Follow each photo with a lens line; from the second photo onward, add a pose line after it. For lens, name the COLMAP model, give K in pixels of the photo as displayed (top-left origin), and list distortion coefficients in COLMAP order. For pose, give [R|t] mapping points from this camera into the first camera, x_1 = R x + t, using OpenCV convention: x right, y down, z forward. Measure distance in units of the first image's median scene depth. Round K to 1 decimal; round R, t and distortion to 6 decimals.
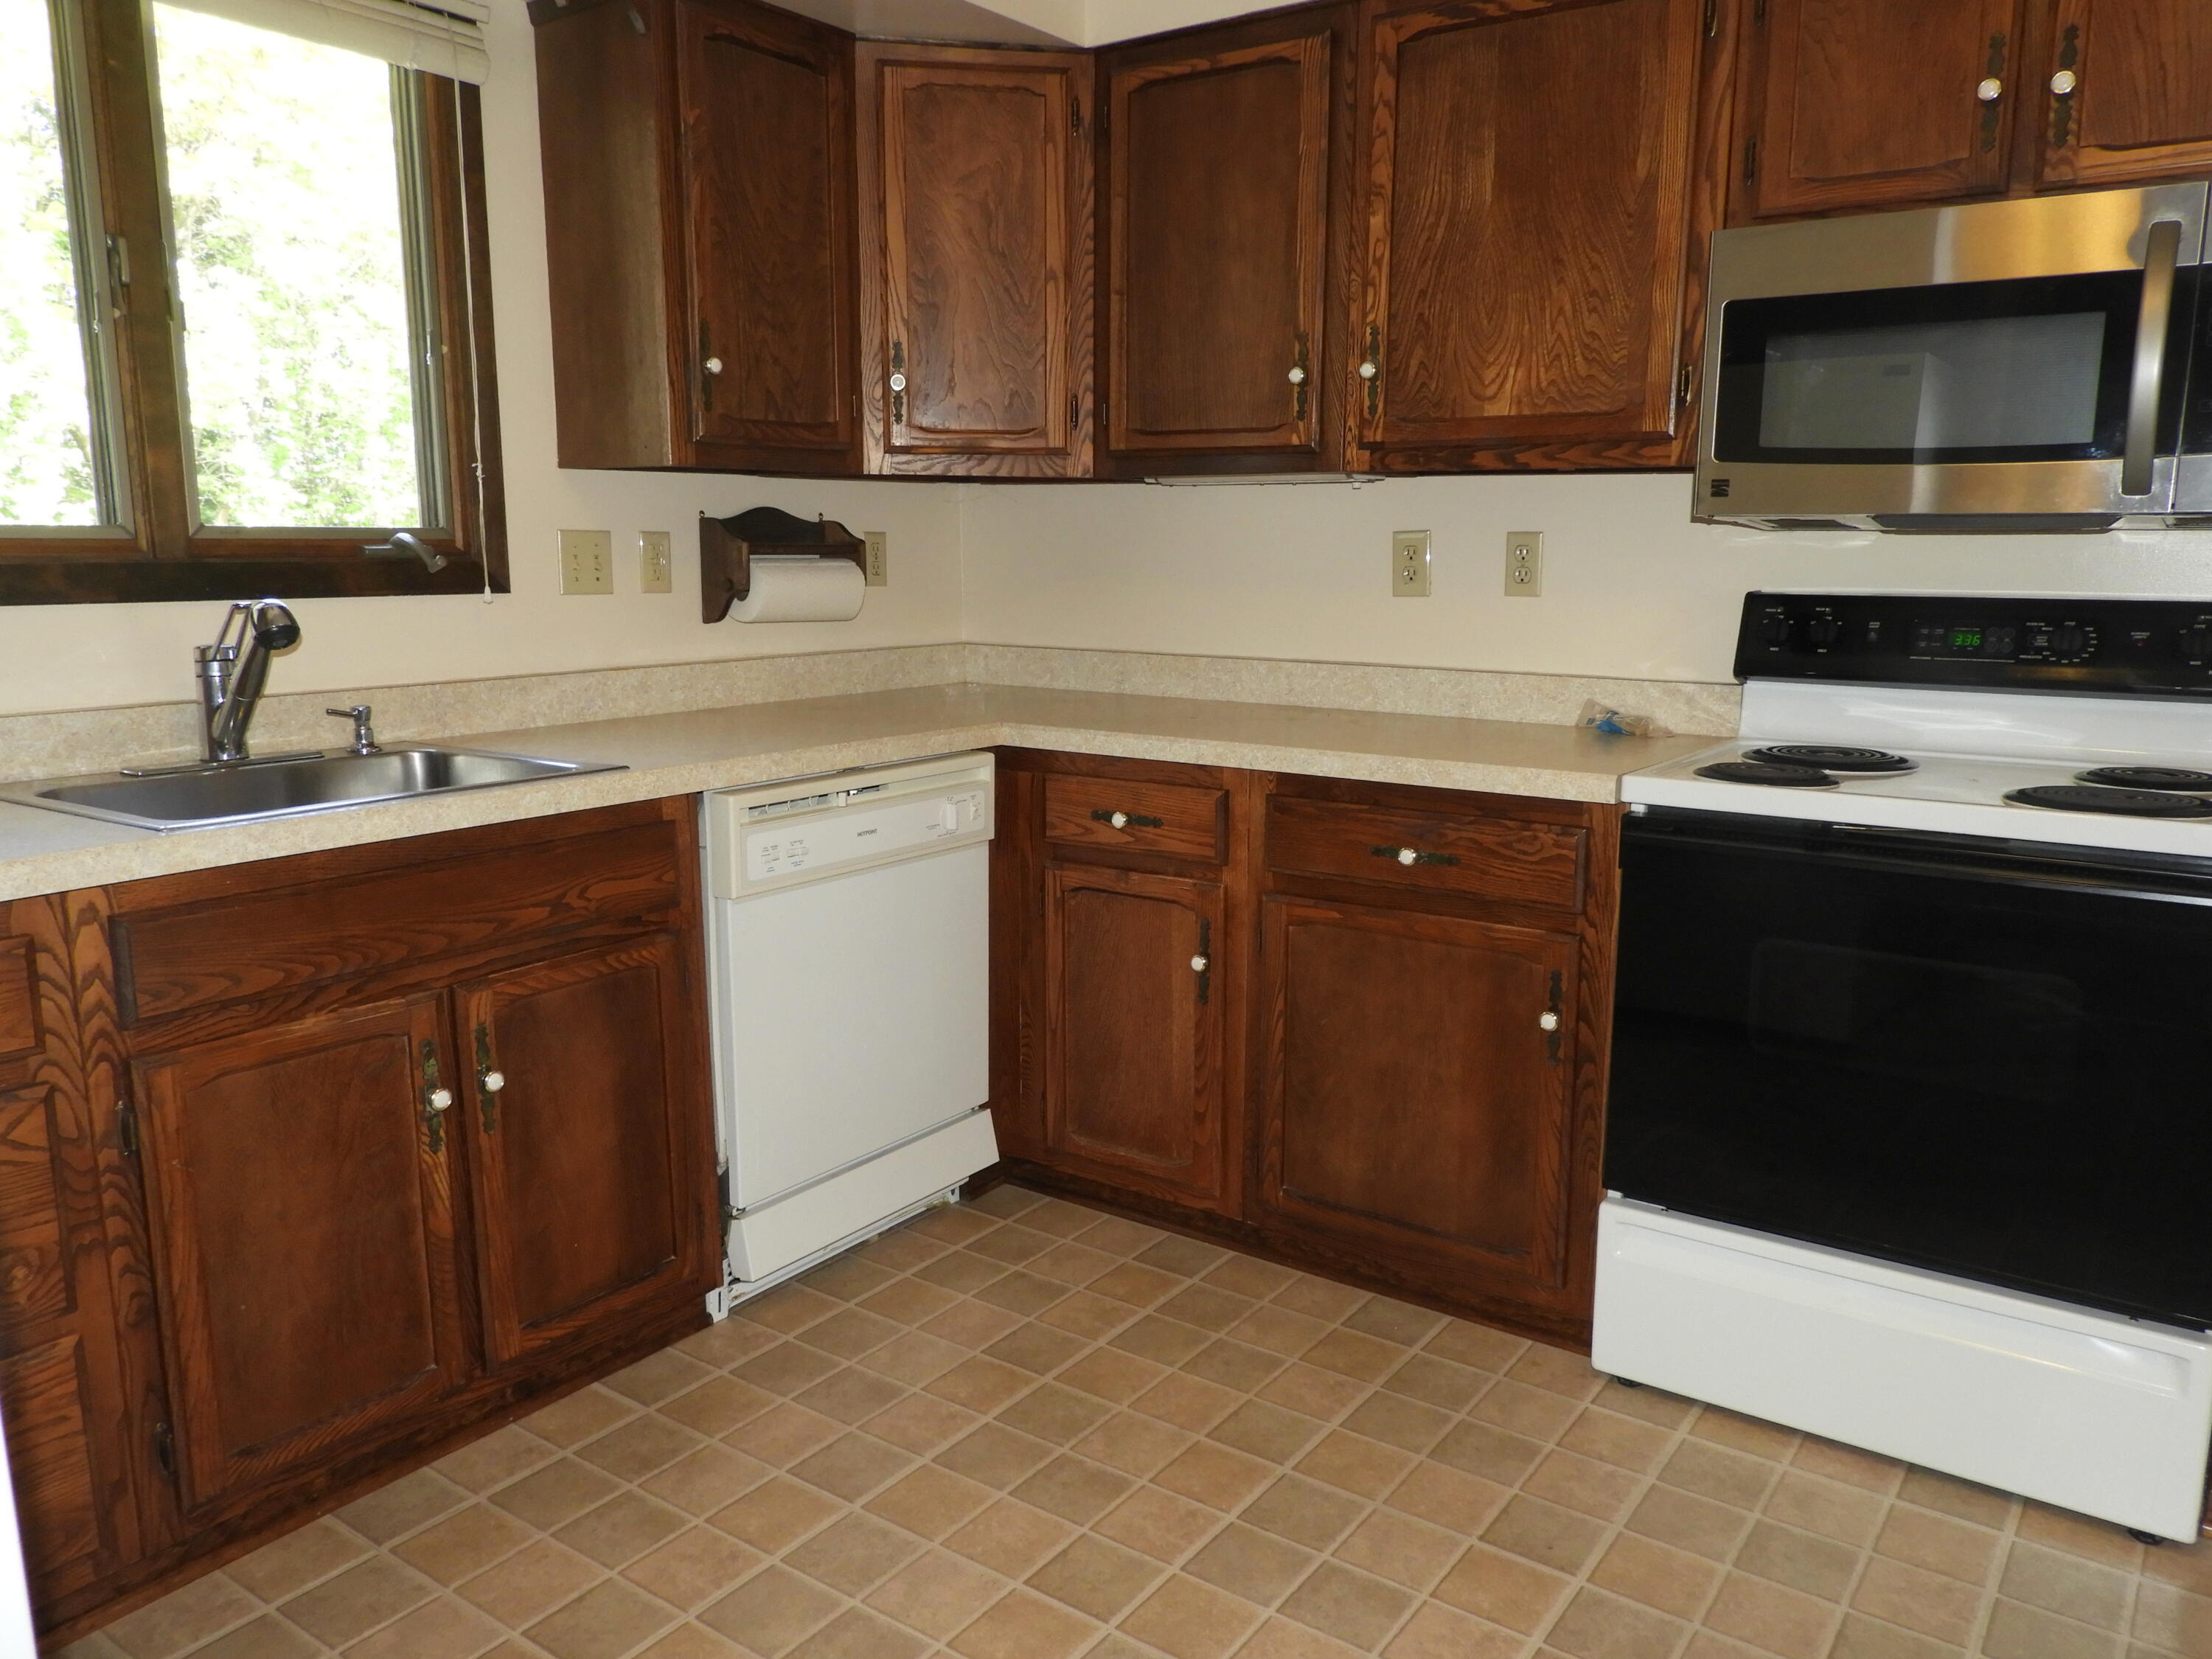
lens RADIAL K [[1634.8, 0, 1106.0], [0, 1634.8, 829.5], [0, 0, 1]] dist [0.004478, 0.002614]
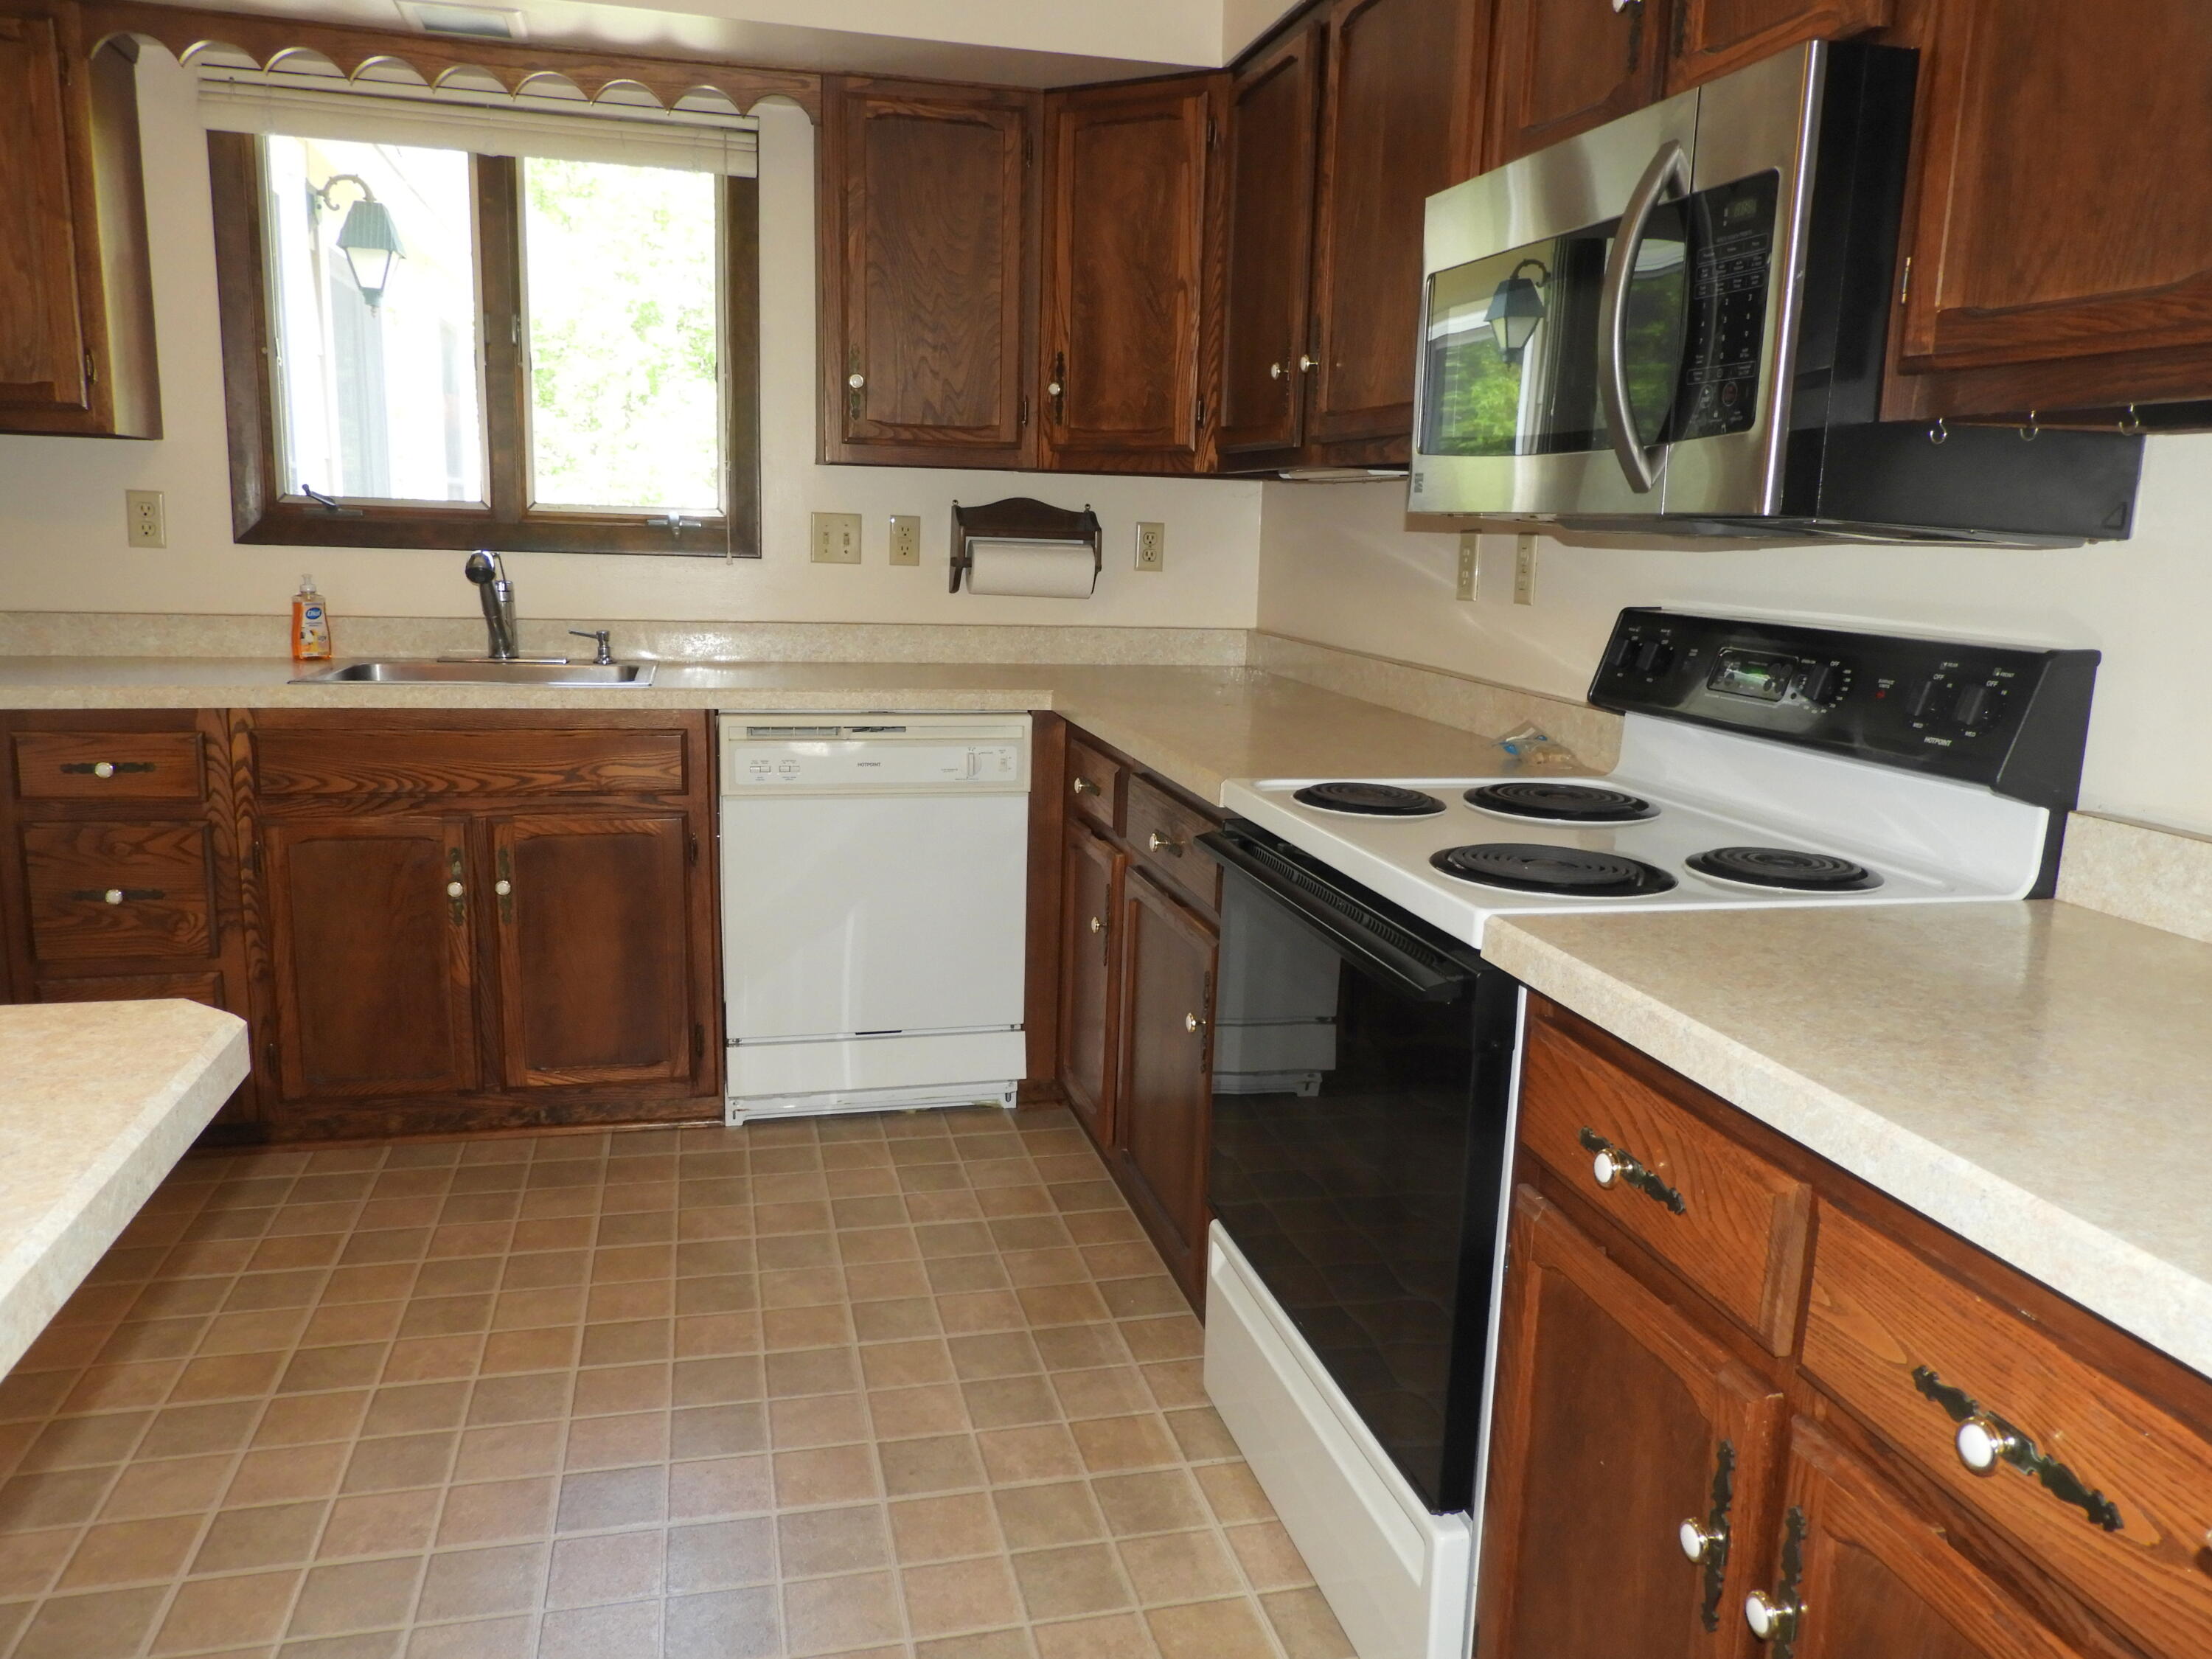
lens RADIAL K [[1604.0, 0, 1106.0], [0, 1604.0, 829.5], [0, 0, 1]] dist [-0.002609, -0.003918]
pose [[0.765008, 0.141877, -0.628199, 0.810108], [-0.141837, 0.988599, 0.050546, -0.038533], [0.628208, 0.050433, 0.776409, 0.209507]]
